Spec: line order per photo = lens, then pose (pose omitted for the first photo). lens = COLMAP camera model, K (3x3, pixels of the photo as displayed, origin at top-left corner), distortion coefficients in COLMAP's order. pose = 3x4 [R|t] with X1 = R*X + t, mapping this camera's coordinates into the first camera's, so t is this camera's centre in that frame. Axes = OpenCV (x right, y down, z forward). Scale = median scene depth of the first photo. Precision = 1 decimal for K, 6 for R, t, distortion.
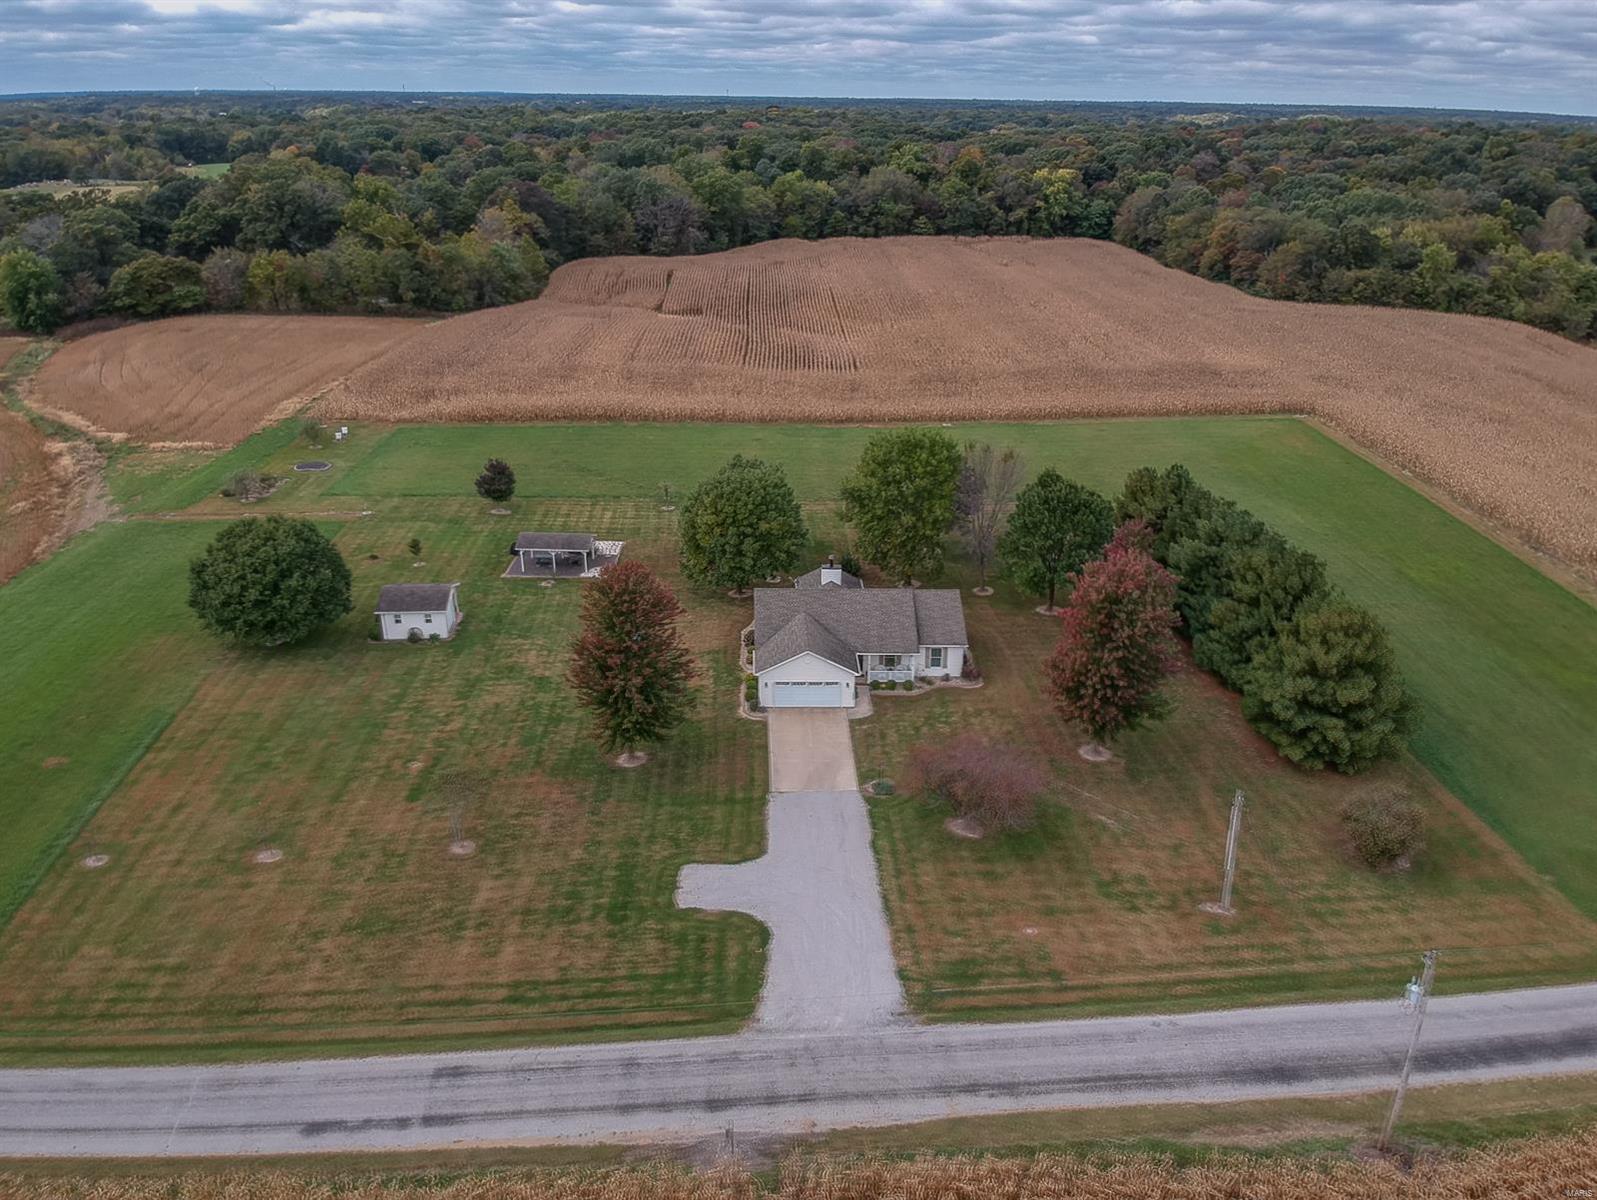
lens RADIAL K [[1186.8, 0, 792.8], [0, 1186.8, 604.3], [0, 0, 1]] dist [0.079786, -0.150264]
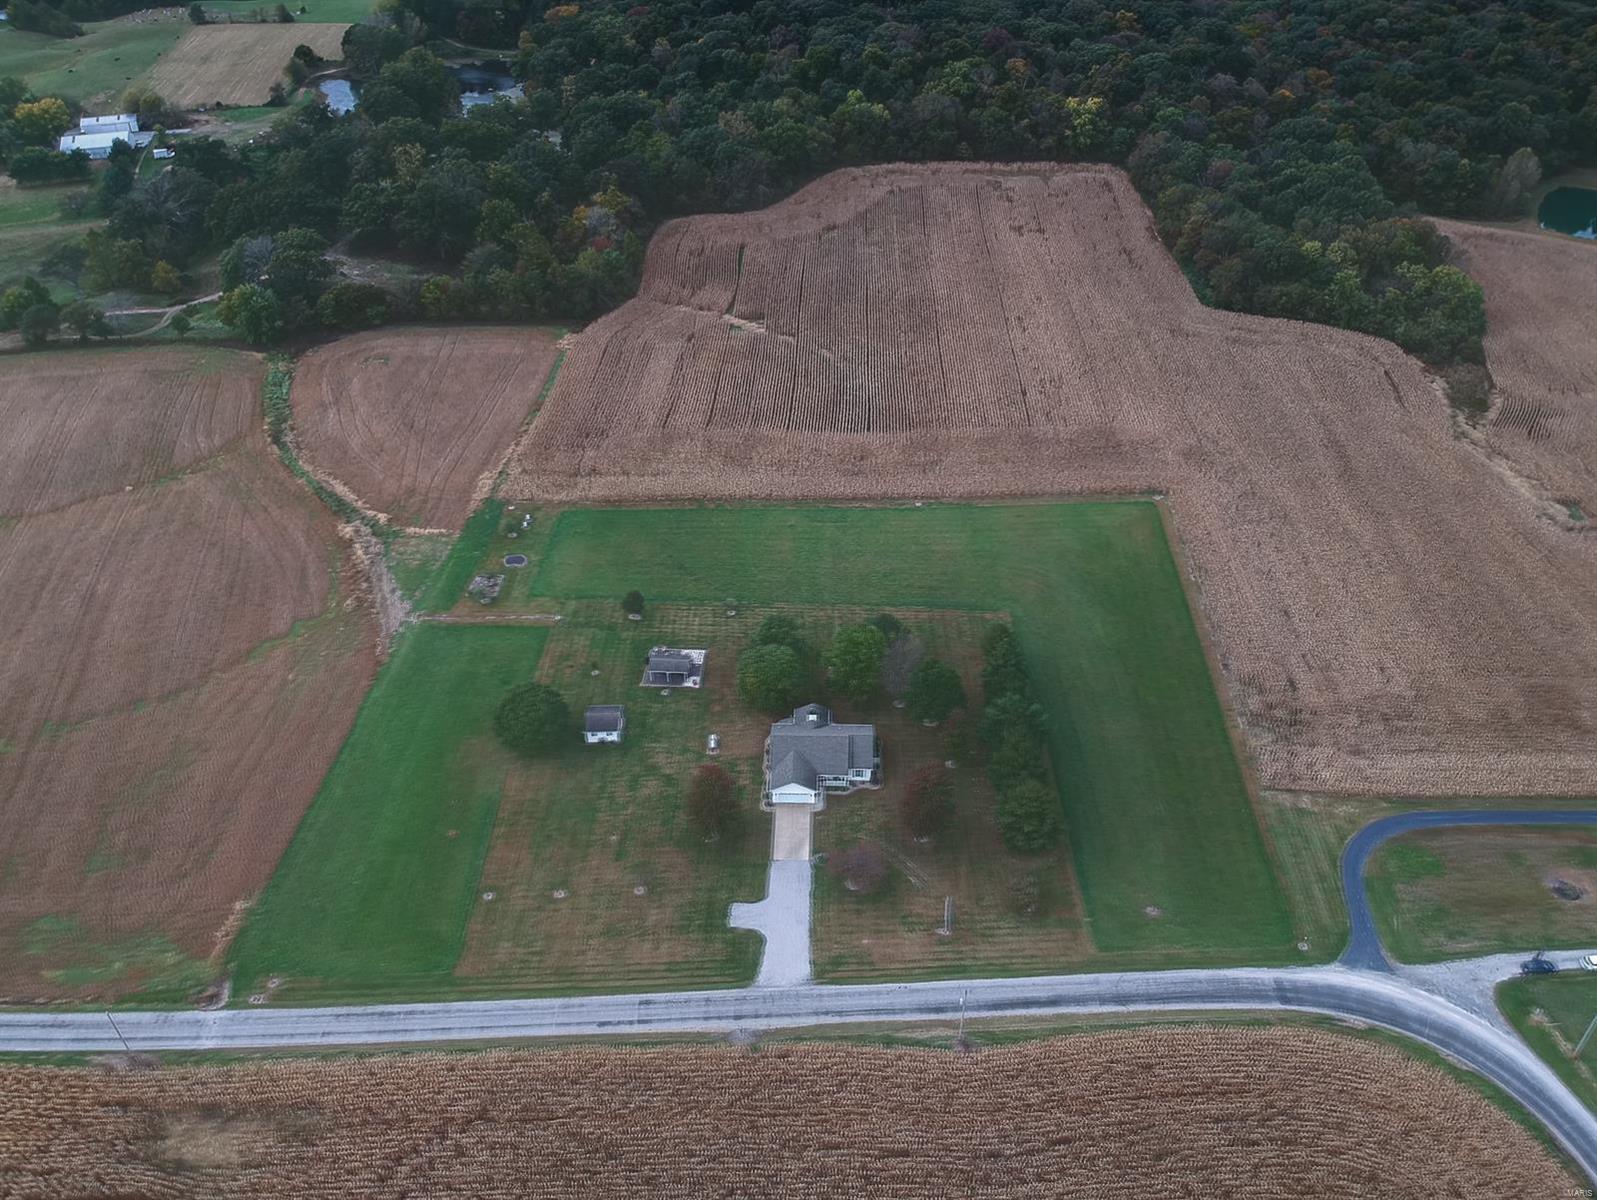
lens RADIAL K [[1179.5, 0, 861.3], [0, 1179.5, 596.7], [0, 0, 1]] dist [0.063140, -0.114578]
pose [[0.999658, 0.024344, -0.009517, 0.097115], [-0.021411, 0.971511, 0.236024, -0.527617], [0.014992, -0.235739, 0.971701, -0.652065]]
